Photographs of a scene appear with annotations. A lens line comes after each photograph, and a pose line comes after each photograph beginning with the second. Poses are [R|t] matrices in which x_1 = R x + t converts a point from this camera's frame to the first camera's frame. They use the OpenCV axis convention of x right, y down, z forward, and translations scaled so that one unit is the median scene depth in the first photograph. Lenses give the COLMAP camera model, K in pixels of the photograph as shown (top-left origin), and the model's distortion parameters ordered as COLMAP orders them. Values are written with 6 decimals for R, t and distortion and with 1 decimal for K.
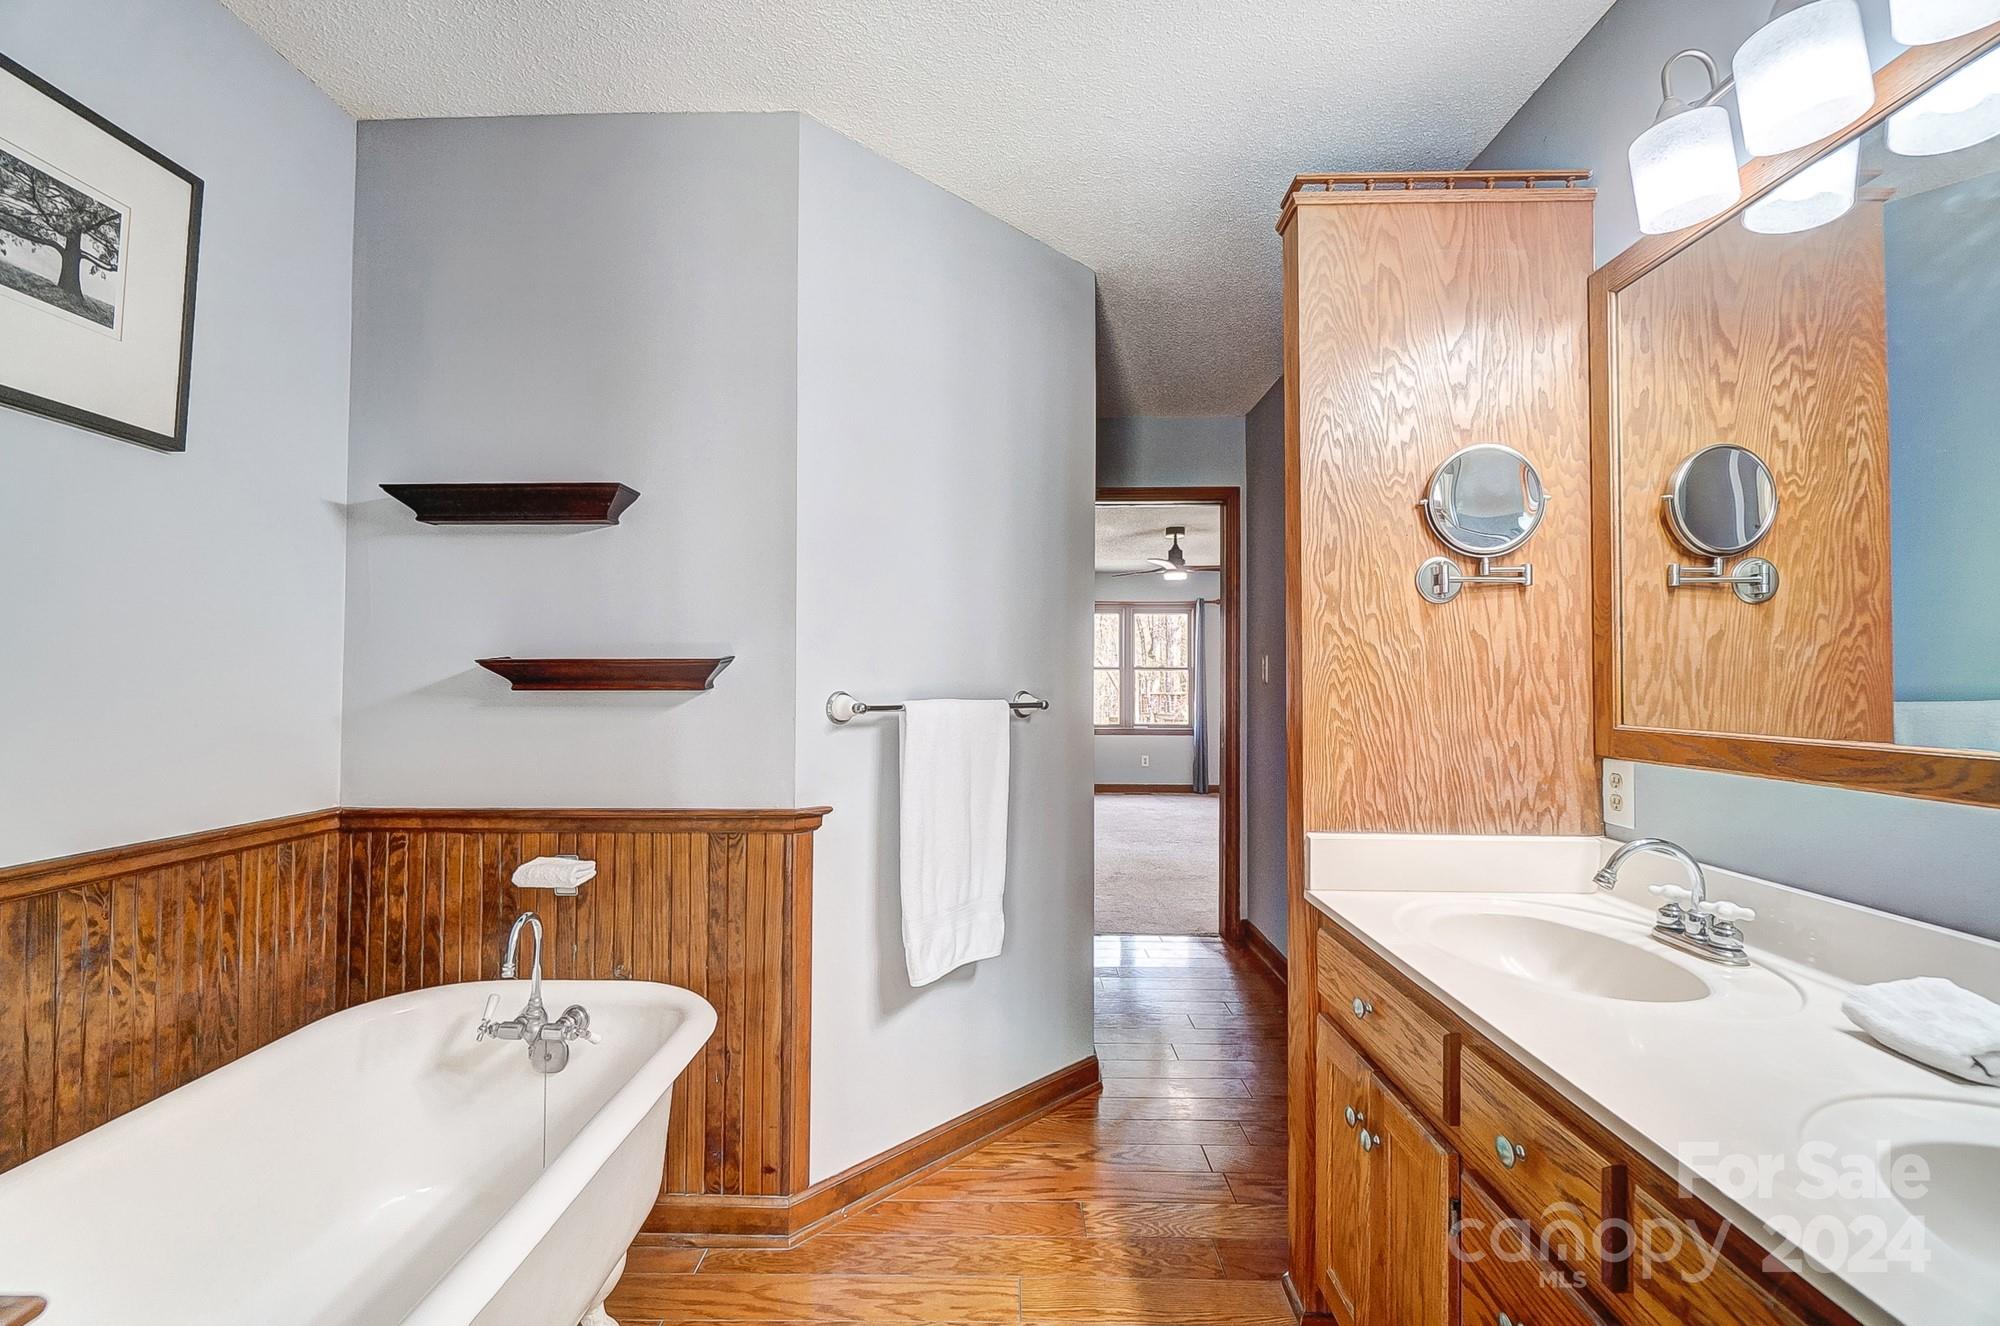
lens RADIAL K [[894.6, 0, 997.6], [0, 894.6, 666.7], [0, 0, 1]] dist [-0.042223, 0.016460]
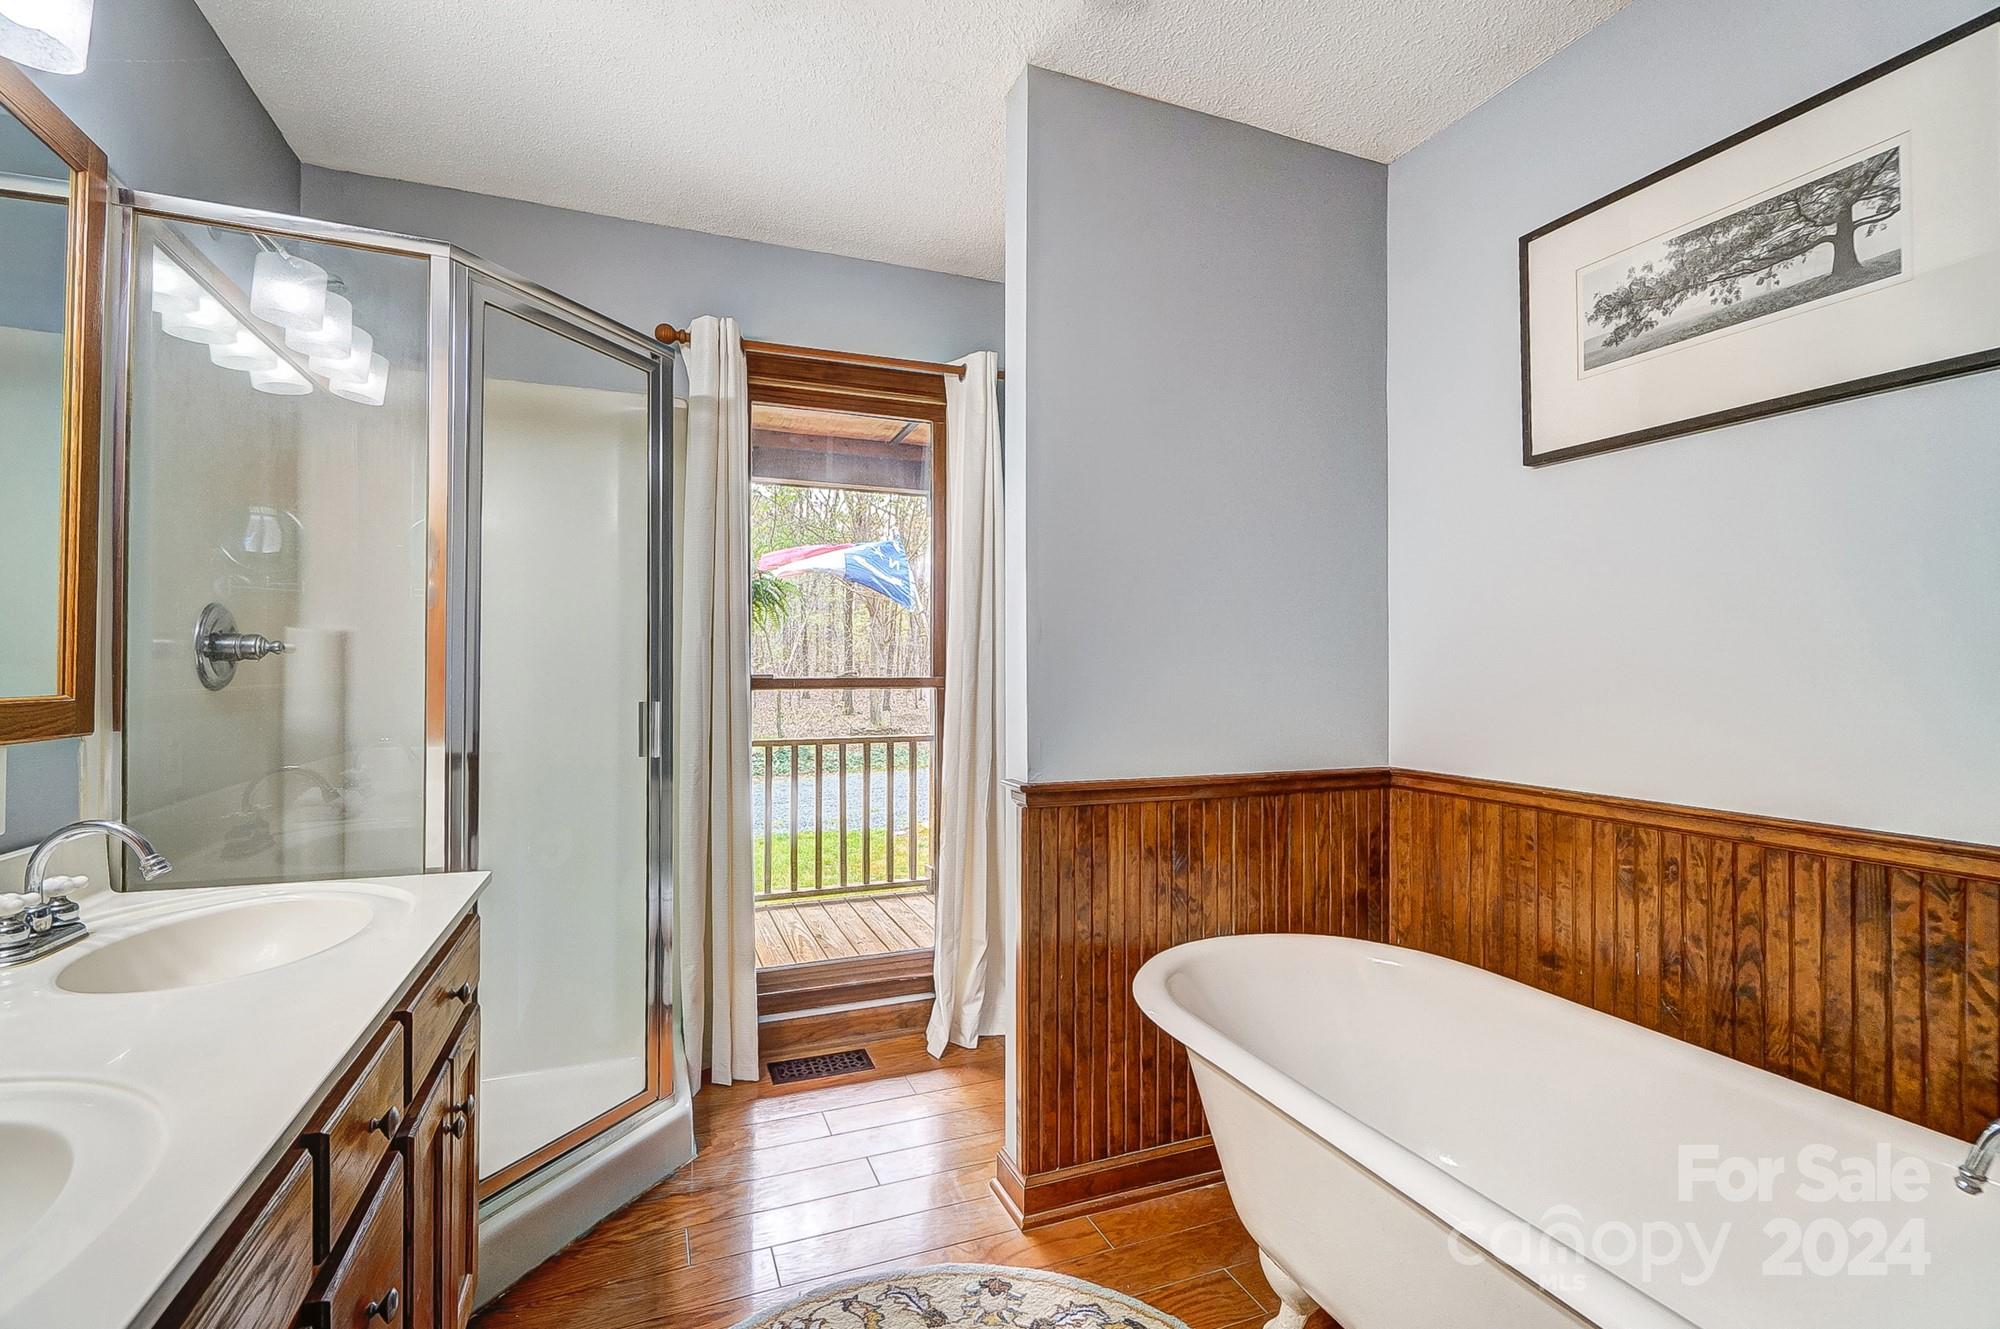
lens RADIAL K [[894.6, 0, 1003.5], [0, 894.6, 653.1], [0, 0, 1]] dist [-0.042223, 0.016460]
pose [[-0.919223, -0.007056, -0.393674, 0.230491], [0.007027, 0.999386, -0.034322, 0.042383], [0.393675, -0.034316, -0.918609, 1.506466]]
